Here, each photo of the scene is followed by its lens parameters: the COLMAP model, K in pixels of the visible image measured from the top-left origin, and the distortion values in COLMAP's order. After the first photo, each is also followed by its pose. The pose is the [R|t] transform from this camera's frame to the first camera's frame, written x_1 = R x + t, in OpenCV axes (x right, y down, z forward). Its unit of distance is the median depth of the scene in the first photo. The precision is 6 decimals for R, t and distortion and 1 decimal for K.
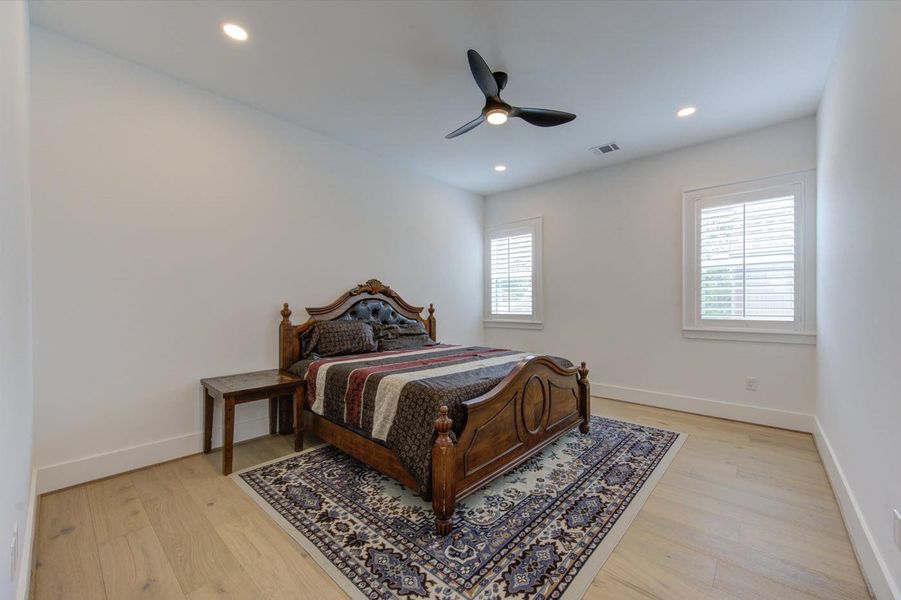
lens RADIAL K [[353.2, 0, 460.7], [0, 353.2, 301.1], [0, 0, 1]] dist [0.002155, -0.000108]
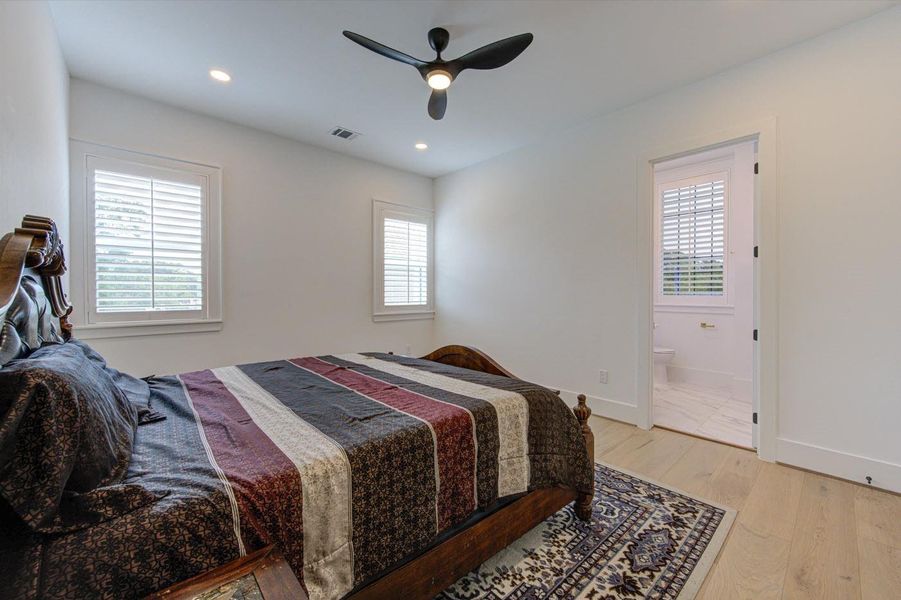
lens RADIAL K [[353.2, 0, 456.1], [0, 353.2, 293.3], [0, 0, 1]] dist [0.002155, -0.000108]
pose [[0.119224, 0.000044, 0.992867, -0.983437], [-0.005886, 0.999982, 0.000663, 0.007121], [-0.992850, -0.005923, 0.119222, 1.107089]]
